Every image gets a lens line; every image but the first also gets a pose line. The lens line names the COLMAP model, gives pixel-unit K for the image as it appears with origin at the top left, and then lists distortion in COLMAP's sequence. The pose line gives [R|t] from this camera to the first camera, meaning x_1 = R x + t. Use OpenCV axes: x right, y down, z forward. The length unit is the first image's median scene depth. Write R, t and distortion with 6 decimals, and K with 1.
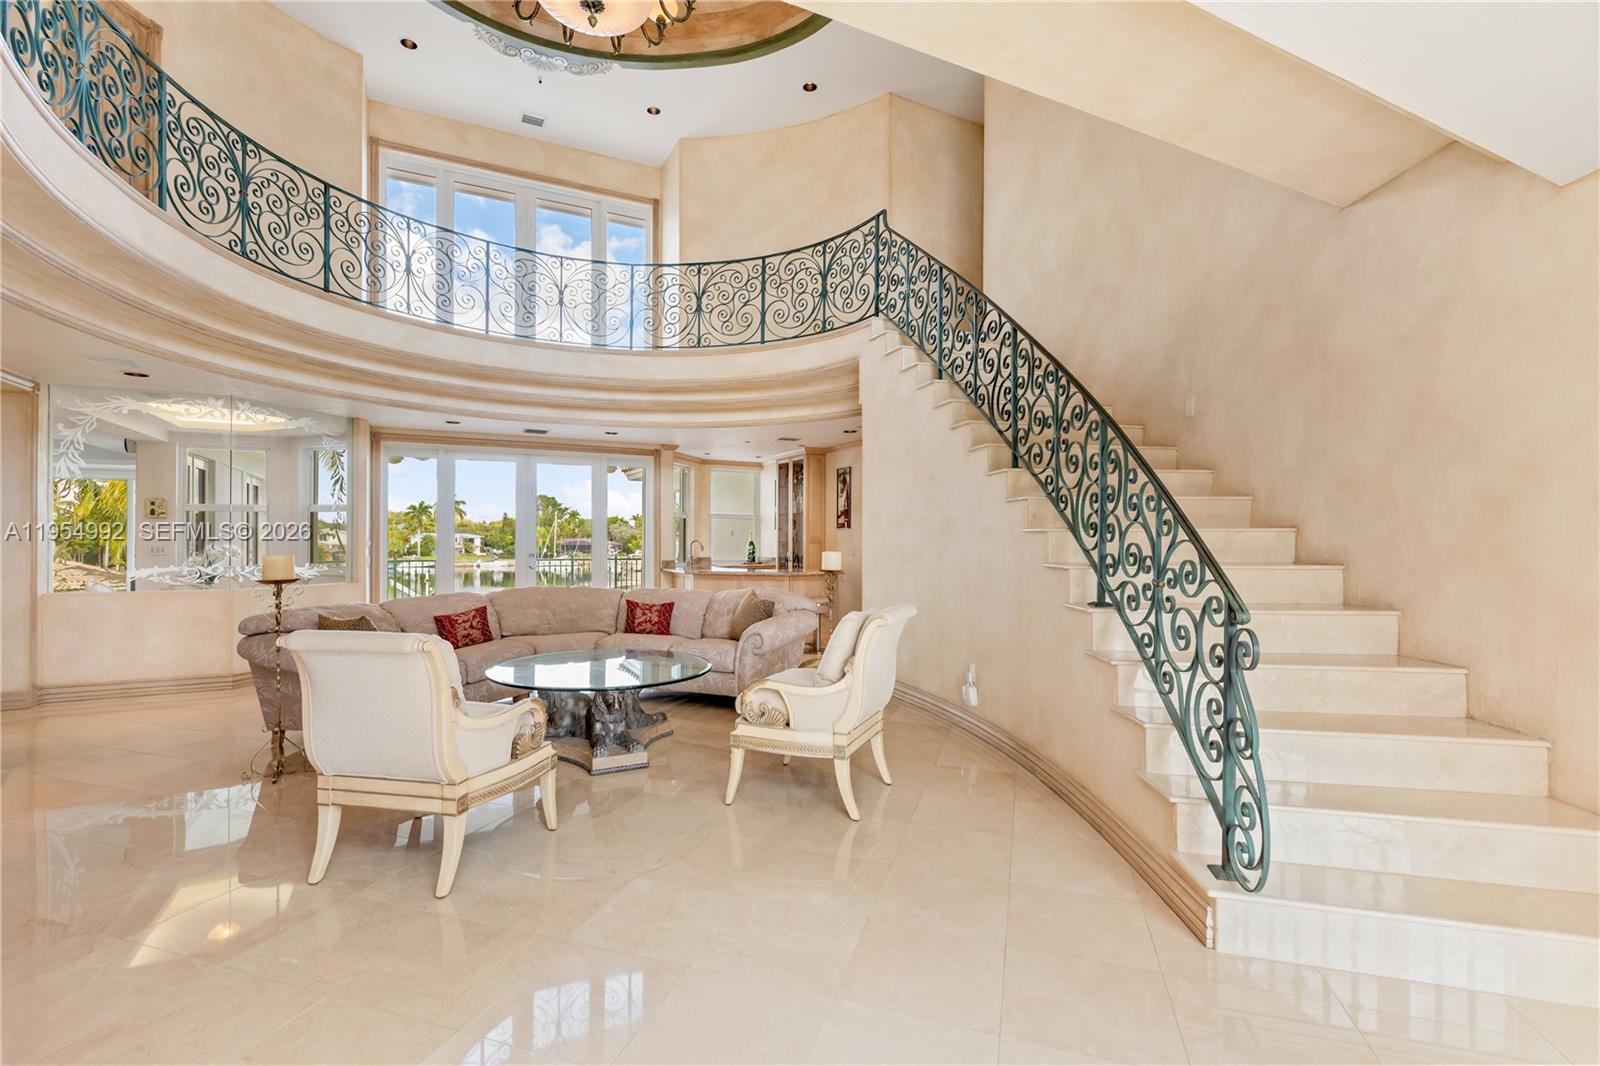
lens RADIAL K [[720.9, 0, 800.0], [0, 720.9, 533.0], [0, 0, 1]] dist [-0.002959, -0.000312]
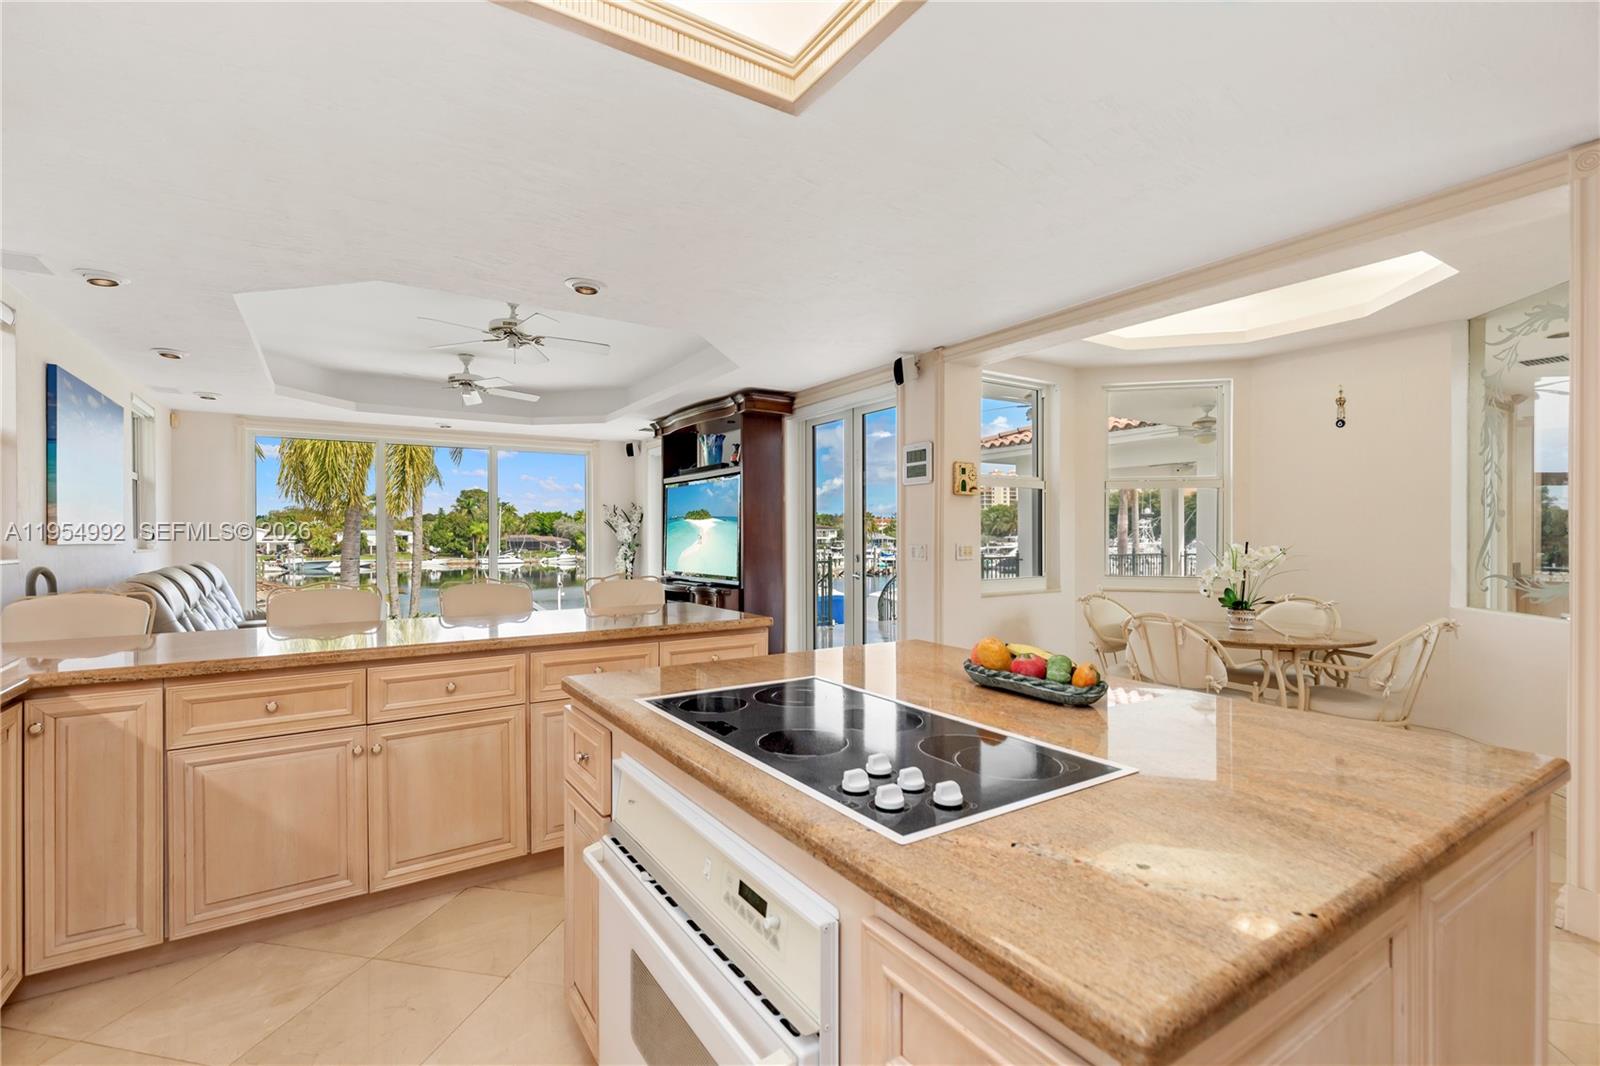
lens RADIAL K [[718.7, 0, 787.9], [0, 718.7, 534.2], [0, 0, 1]] dist [0.006185, -0.000781]
pose [[0.995172, -0.004462, 0.098044, -1.241292], [0.003682, 0.999960, 0.008129, 0.002771], [-0.098077, -0.007729, 0.995149, 0.524139]]
